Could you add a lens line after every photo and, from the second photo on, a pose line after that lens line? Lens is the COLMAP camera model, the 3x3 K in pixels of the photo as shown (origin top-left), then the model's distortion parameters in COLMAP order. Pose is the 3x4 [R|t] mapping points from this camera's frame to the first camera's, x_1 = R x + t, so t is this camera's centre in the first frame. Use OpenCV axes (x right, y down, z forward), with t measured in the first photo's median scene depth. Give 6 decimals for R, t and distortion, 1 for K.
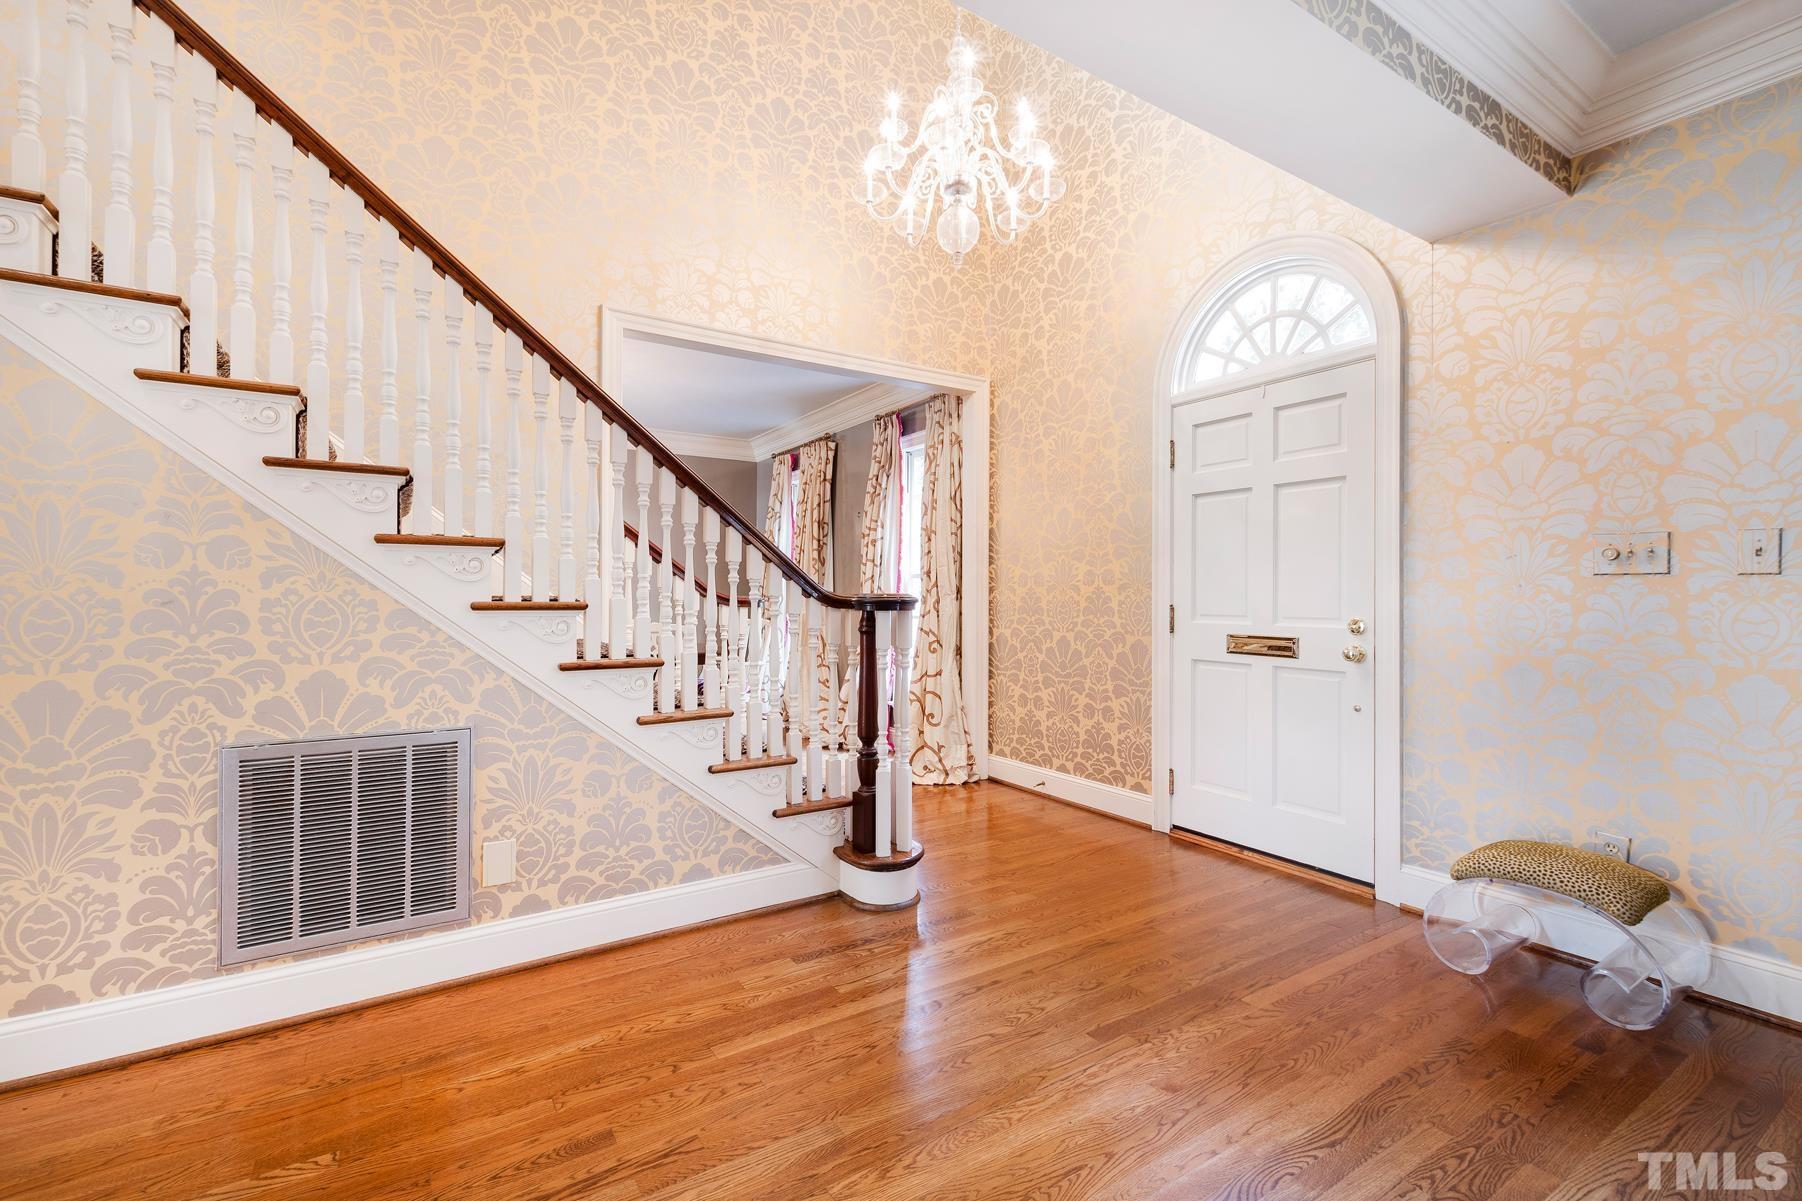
lens RADIAL K [[769.8, 0, 905.1], [0, 769.8, 600.9], [0, 0, 1]] dist [-0.007847, 0.000072]
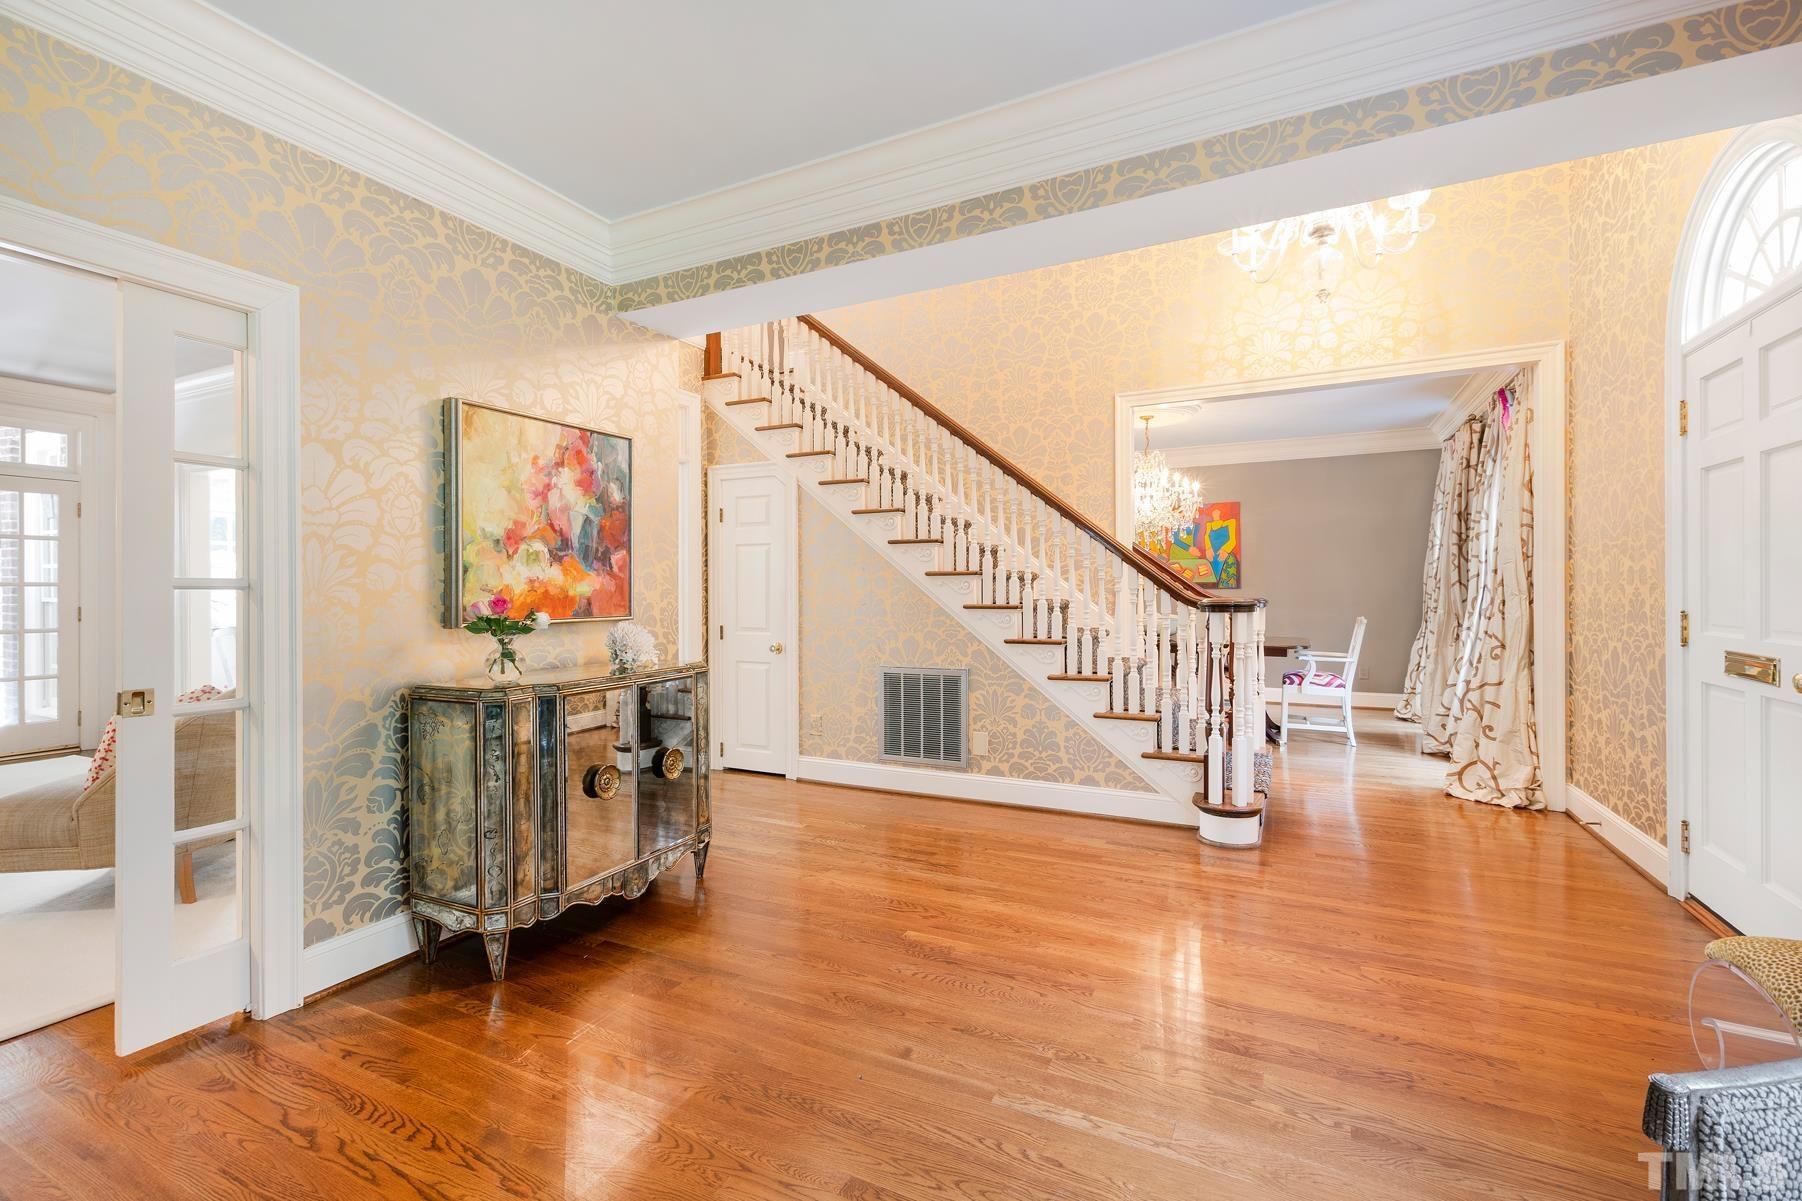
lens RADIAL K [[769.8, 0, 892.2], [0, 769.8, 597.6], [0, 0, 1]] dist [-0.007847, 0.000072]
pose [[0.511077, 0.000885, -0.859534, 0.894734], [0.003798, 0.999987, 0.003288, -0.020883], [0.859527, -0.004945, 0.511067, -0.131689]]
